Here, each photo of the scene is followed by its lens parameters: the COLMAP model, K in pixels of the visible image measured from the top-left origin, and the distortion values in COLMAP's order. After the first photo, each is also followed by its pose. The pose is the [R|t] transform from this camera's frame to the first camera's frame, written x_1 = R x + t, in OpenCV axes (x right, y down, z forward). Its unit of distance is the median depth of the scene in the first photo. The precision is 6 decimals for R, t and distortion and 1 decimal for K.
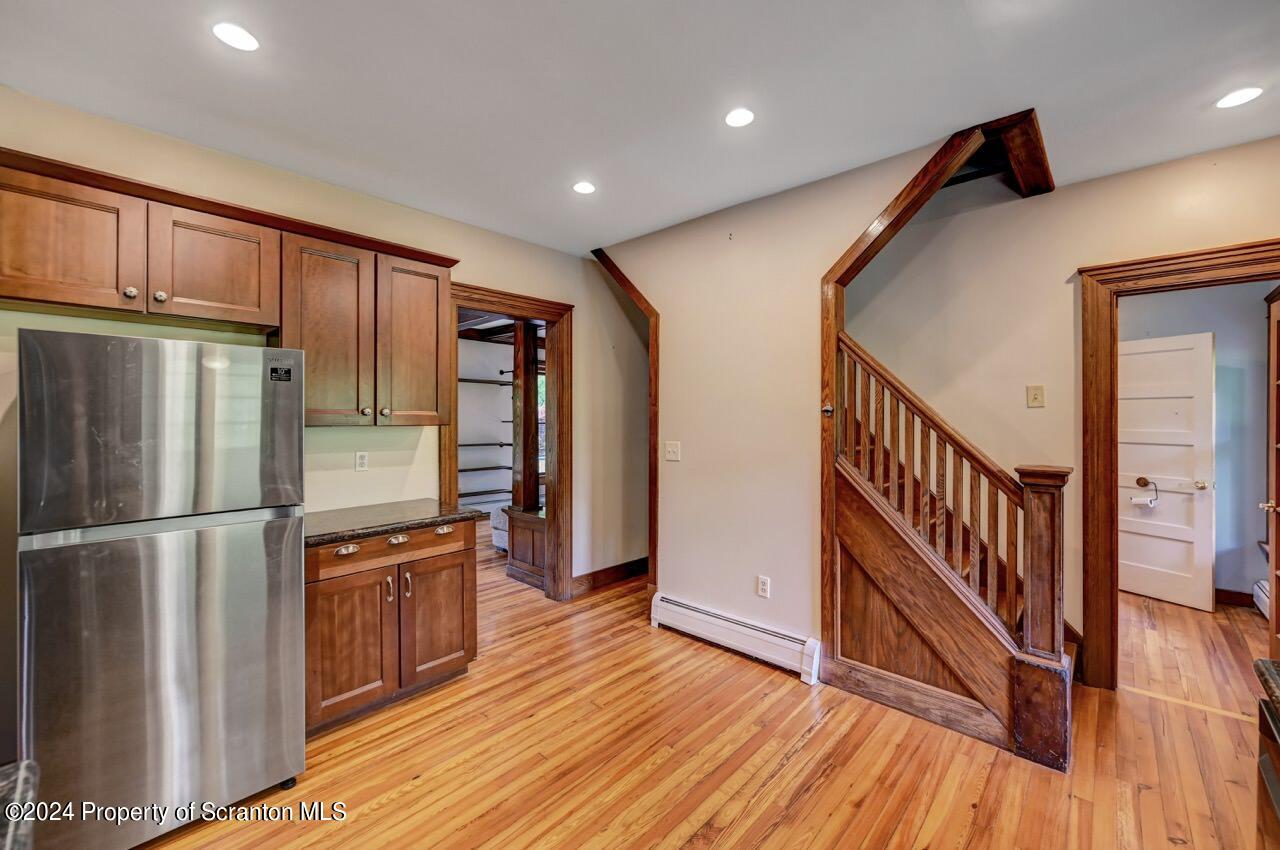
lens RADIAL K [[519.3, 0, 645.5], [0, 519.3, 421.6], [0, 0, 1]] dist [0.001212, 0.000248]
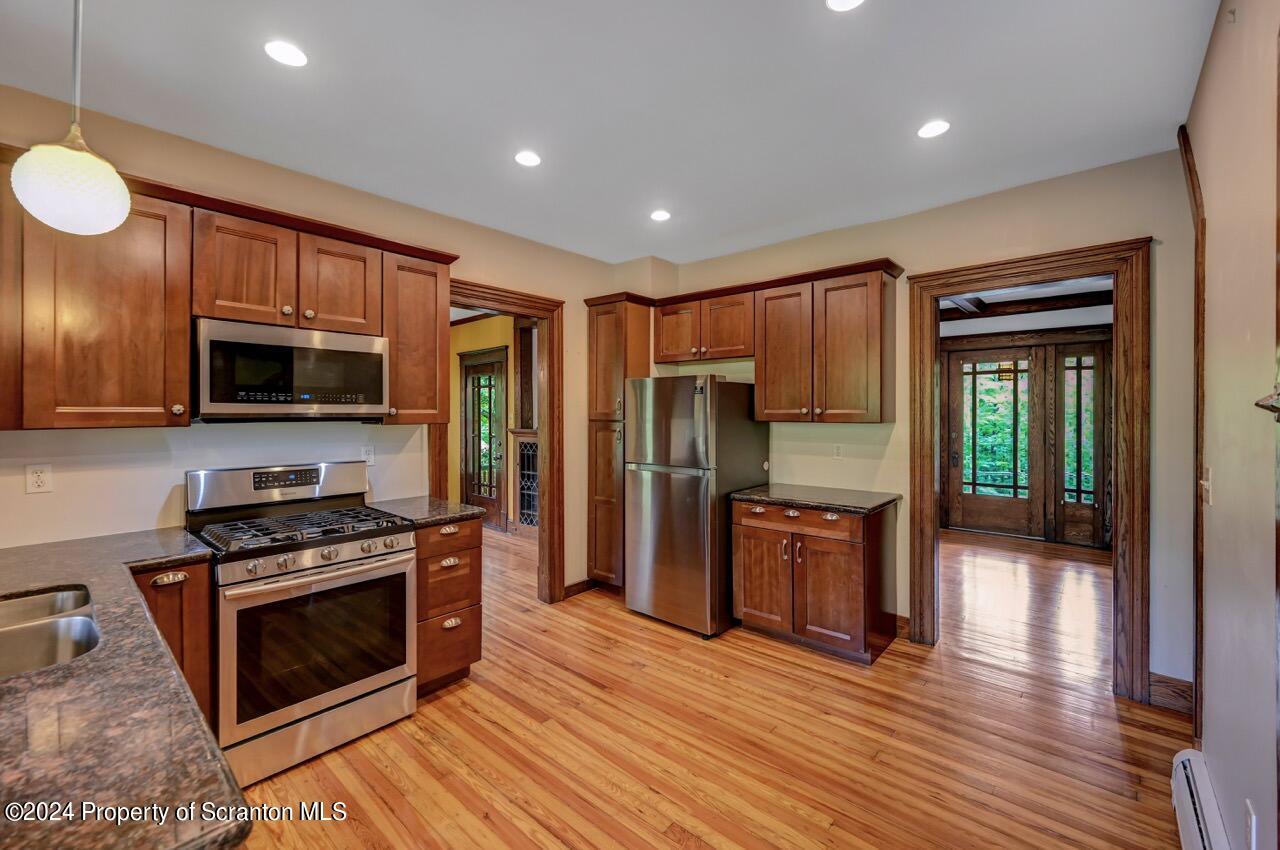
lens RADIAL K [[519.3, 0, 643.6], [0, 519.3, 416.6], [0, 0, 1]] dist [0.001212, 0.000248]
pose [[0.016372, 0.006505, -0.999845, 0.767667], [-0.004528, 0.999969, 0.006432, -0.011664], [0.999856, 0.004422, 0.016401, 0.620978]]
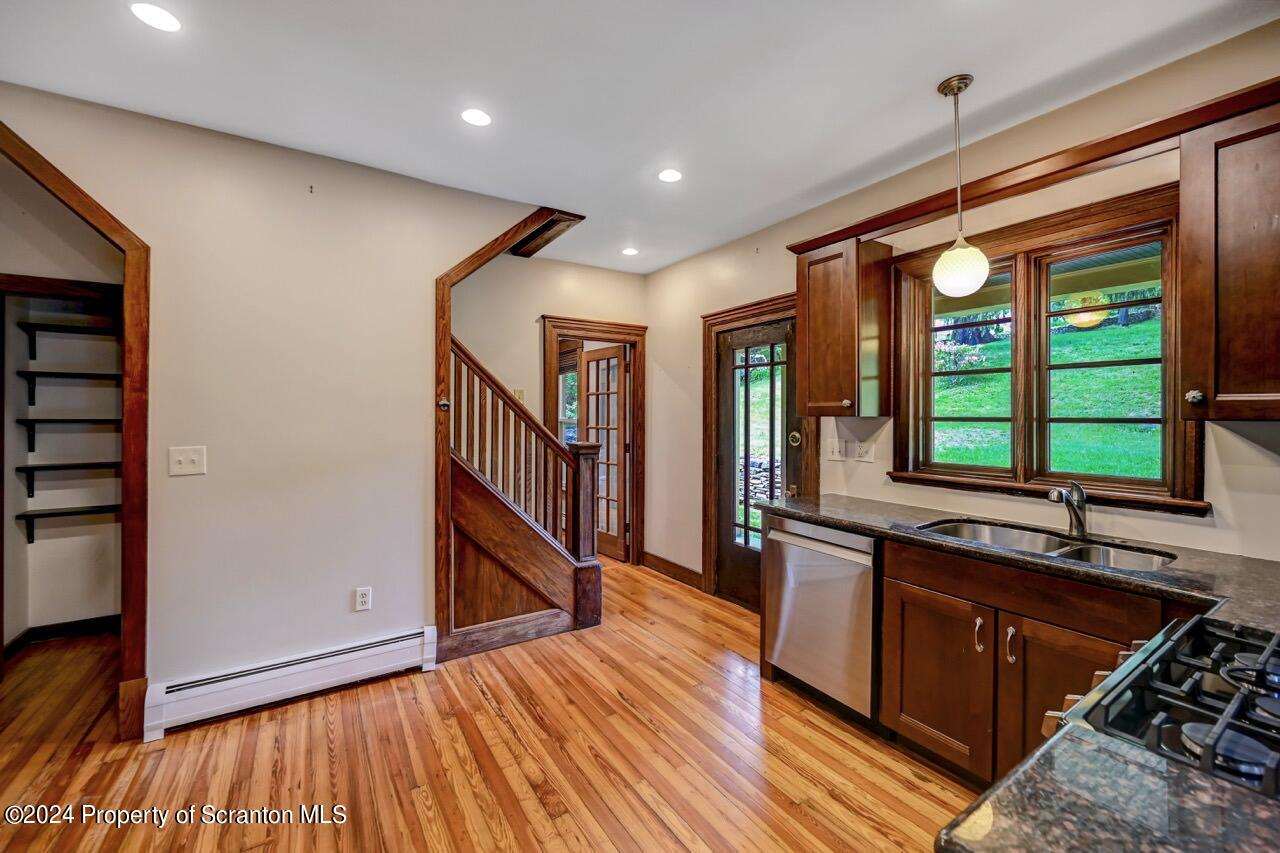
lens RADIAL K [[514.1, 0, 645.6], [0, 514.1, 415.3], [0, 0, 1]] dist [0.001064, 0.000125]
pose [[0.243859, -0.004175, 0.969802, -0.618416], [0.003650, 0.999988, 0.003388, -0.001706], [-0.969804, 0.002714, 0.243871, 0.369050]]
